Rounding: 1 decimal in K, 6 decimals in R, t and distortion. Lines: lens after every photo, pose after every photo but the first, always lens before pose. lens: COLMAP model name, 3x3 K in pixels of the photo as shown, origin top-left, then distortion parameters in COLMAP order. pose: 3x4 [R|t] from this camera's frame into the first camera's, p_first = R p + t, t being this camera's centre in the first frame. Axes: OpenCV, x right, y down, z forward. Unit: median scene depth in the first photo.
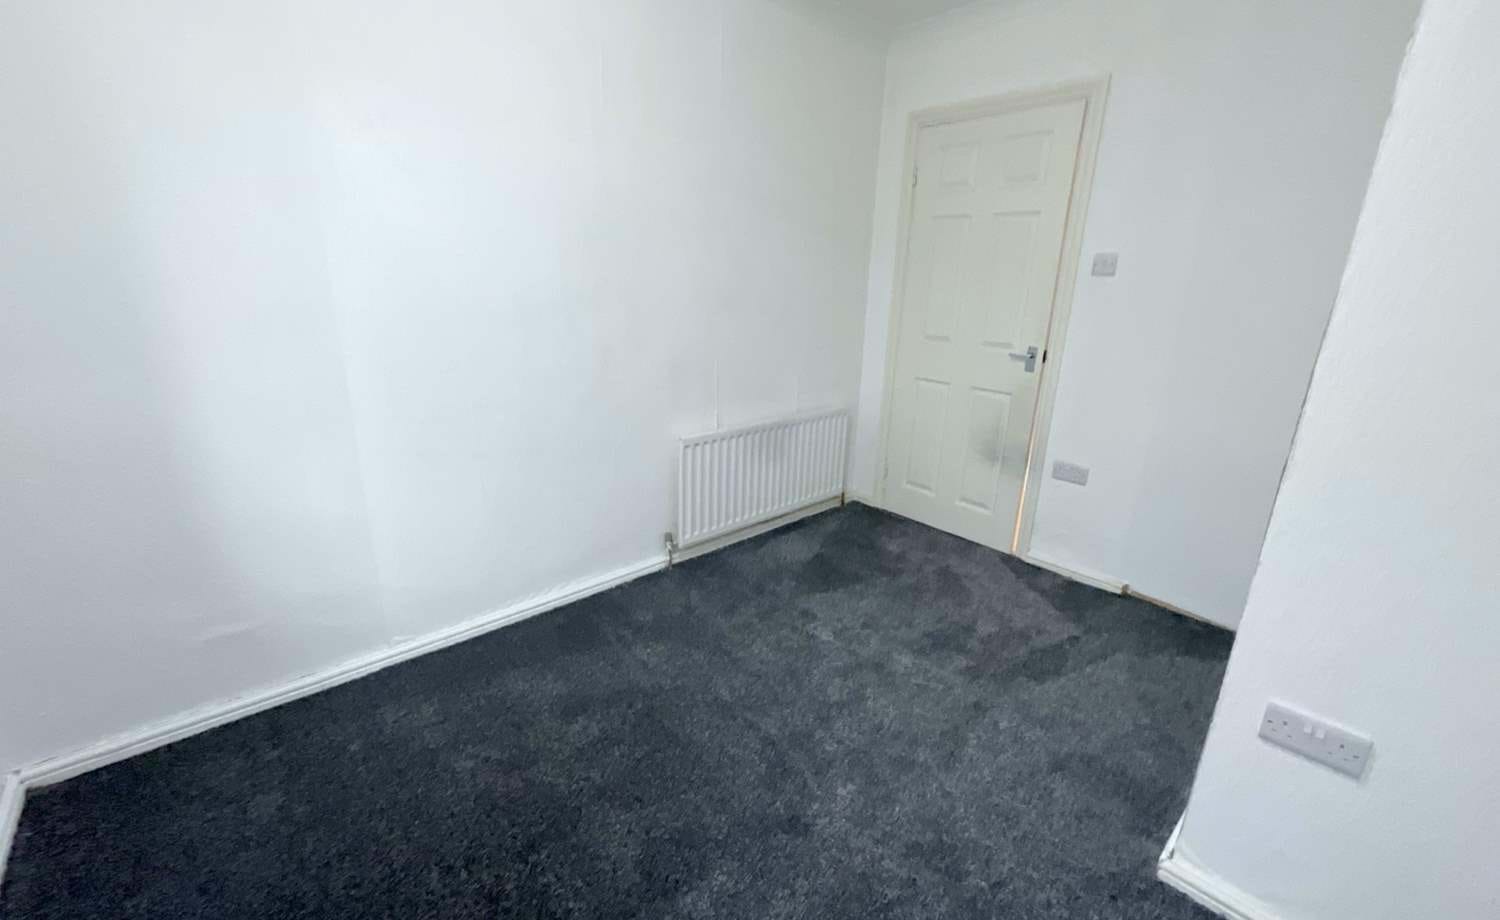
lens RADIAL K [[611.6, 0, 749.0], [0, 611.6, 458.7], [0, 0, 1]] dist [-0.000128, 0.000229]
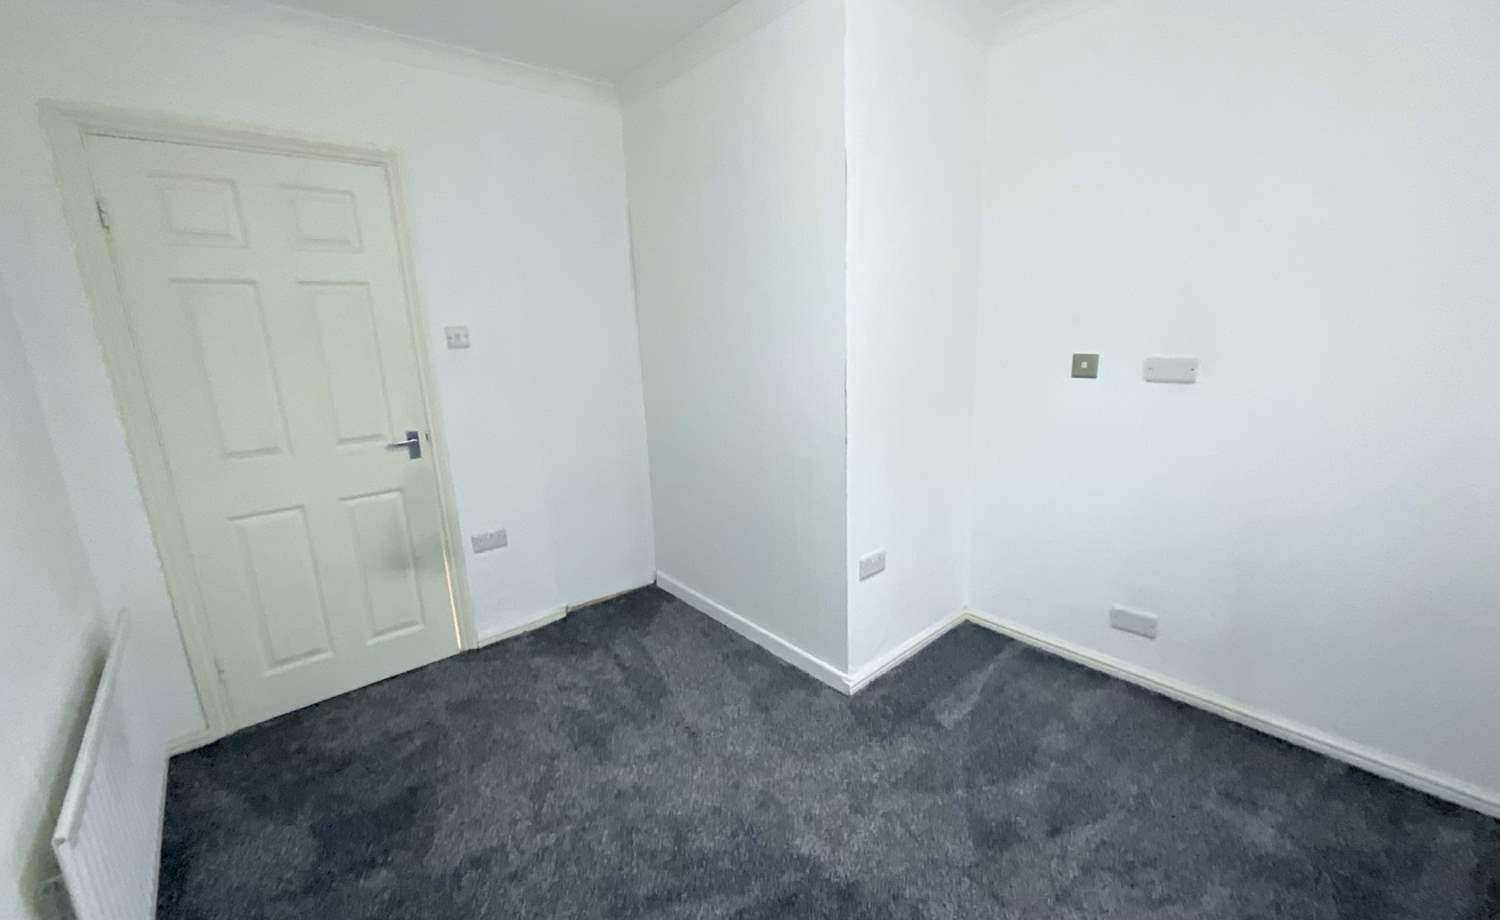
lens RADIAL K [[611.6, 0, 749.0], [0, 611.6, 458.7], [0, 0, 1]] dist [-0.000128, 0.000229]
pose [[0.017054, -0.249769, 0.968155, -0.392476], [0.320965, 0.918417, 0.231283, -0.189970], [-0.946938, 0.306799, 0.095830, 0.452523]]
